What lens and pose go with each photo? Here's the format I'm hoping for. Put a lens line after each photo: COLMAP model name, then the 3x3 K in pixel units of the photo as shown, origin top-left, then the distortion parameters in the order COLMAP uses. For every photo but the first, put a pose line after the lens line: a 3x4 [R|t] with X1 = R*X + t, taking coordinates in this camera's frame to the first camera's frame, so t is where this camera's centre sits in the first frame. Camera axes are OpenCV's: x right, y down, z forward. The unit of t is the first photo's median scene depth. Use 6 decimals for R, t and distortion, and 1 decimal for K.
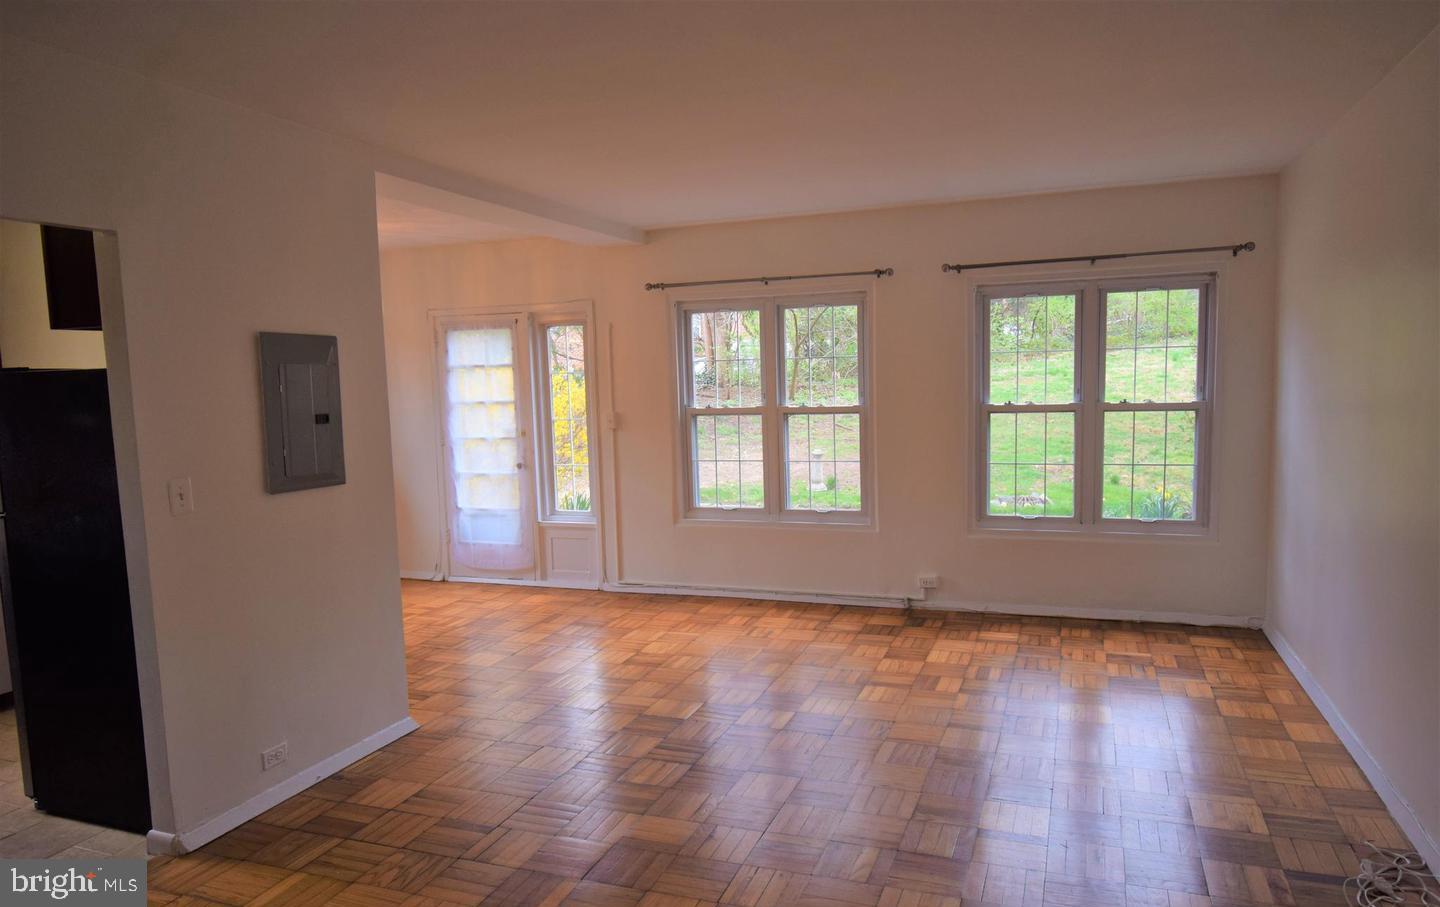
lens RADIAL K [[948.8, 0, 721.1], [0, 948.8, 482.1], [0, 0, 1]] dist [0.001590, 0.000043]
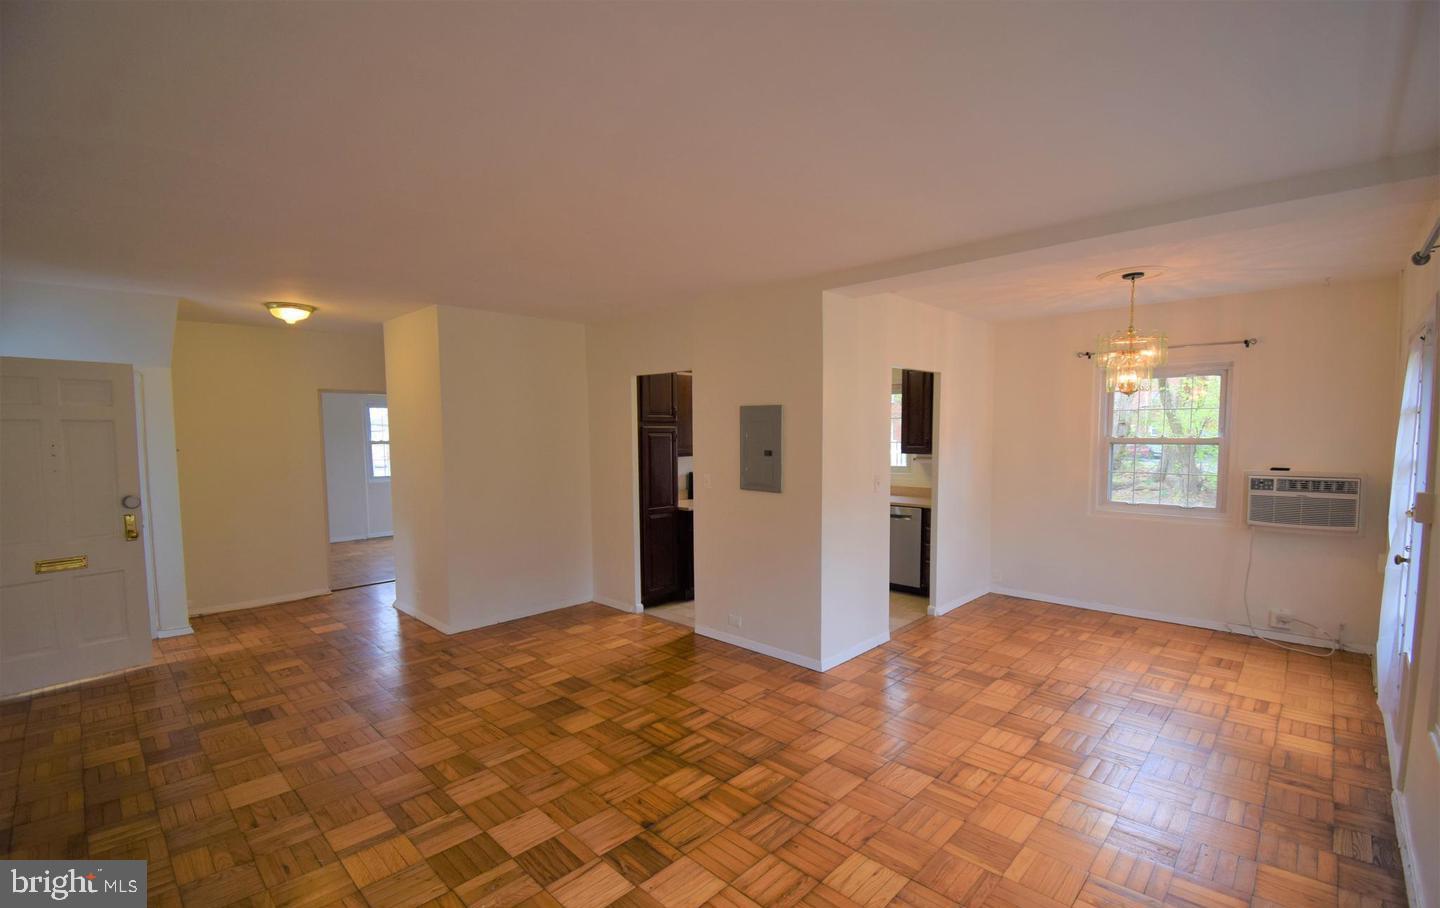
lens RADIAL K [[631.7, 0, 728.0], [0, 631.7, 478.5], [0, 0, 1]] dist [0.024035, -0.028655]
pose [[-0.395648, 0.099653, -0.912980, 0.414733], [-0.083714, 0.986044, 0.143906, -0.111187], [0.914579, 0.133365, -0.381784, 0.845264]]
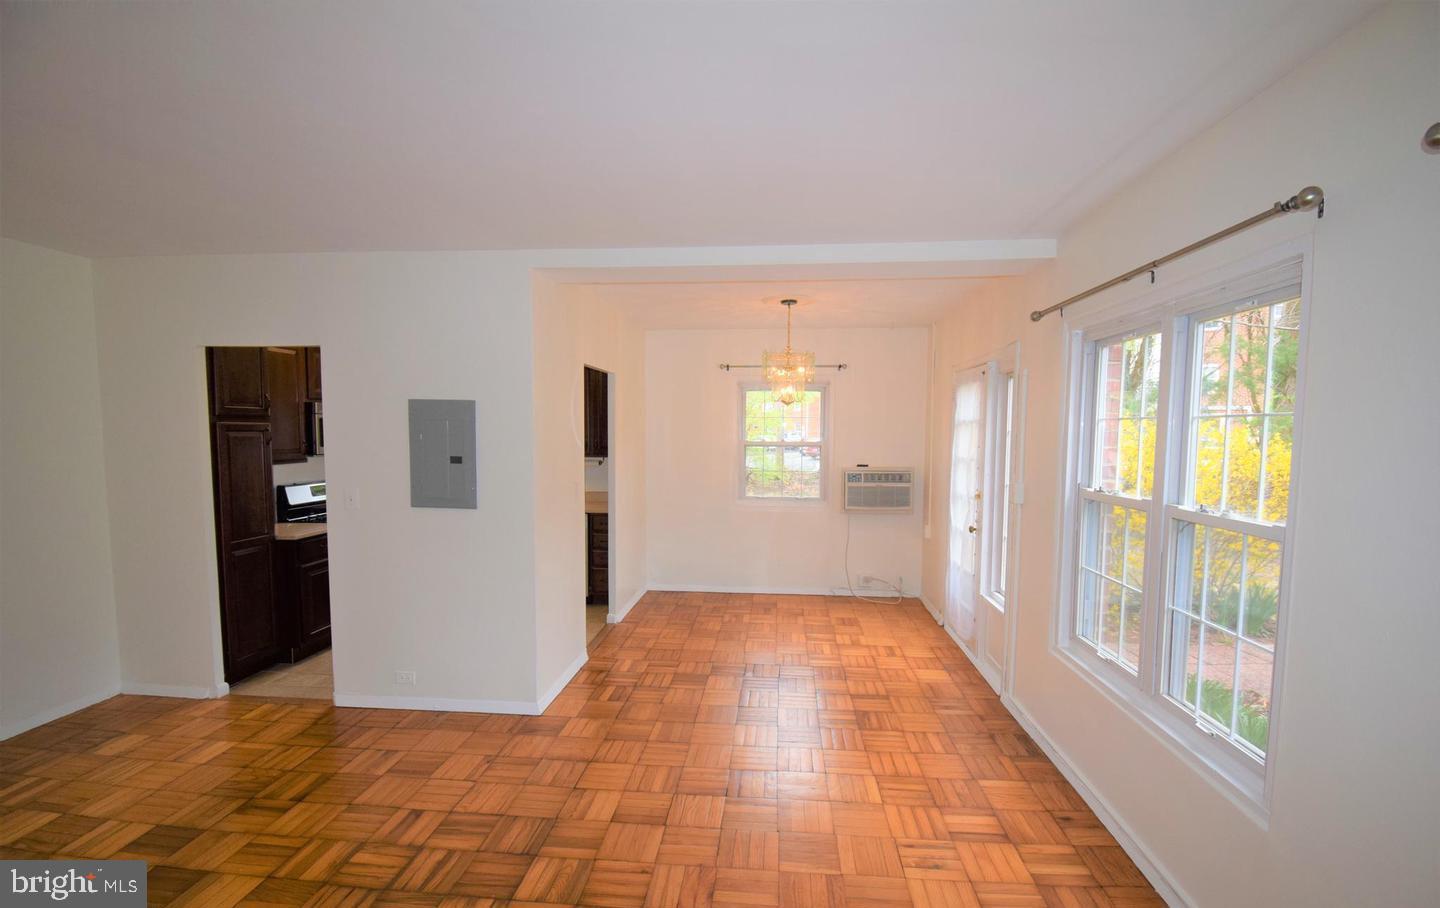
lens RADIAL K [[631.7, 0, 728.0], [0, 631.7, 478.5], [0, 0, 1]] dist [0.024035, -0.028655]
pose [[0.266791, 0.103378, -0.958194, 0.357182], [-0.121909, 0.989864, 0.072852, -0.095487], [0.956013, 0.097376, 0.276690, 0.688821]]
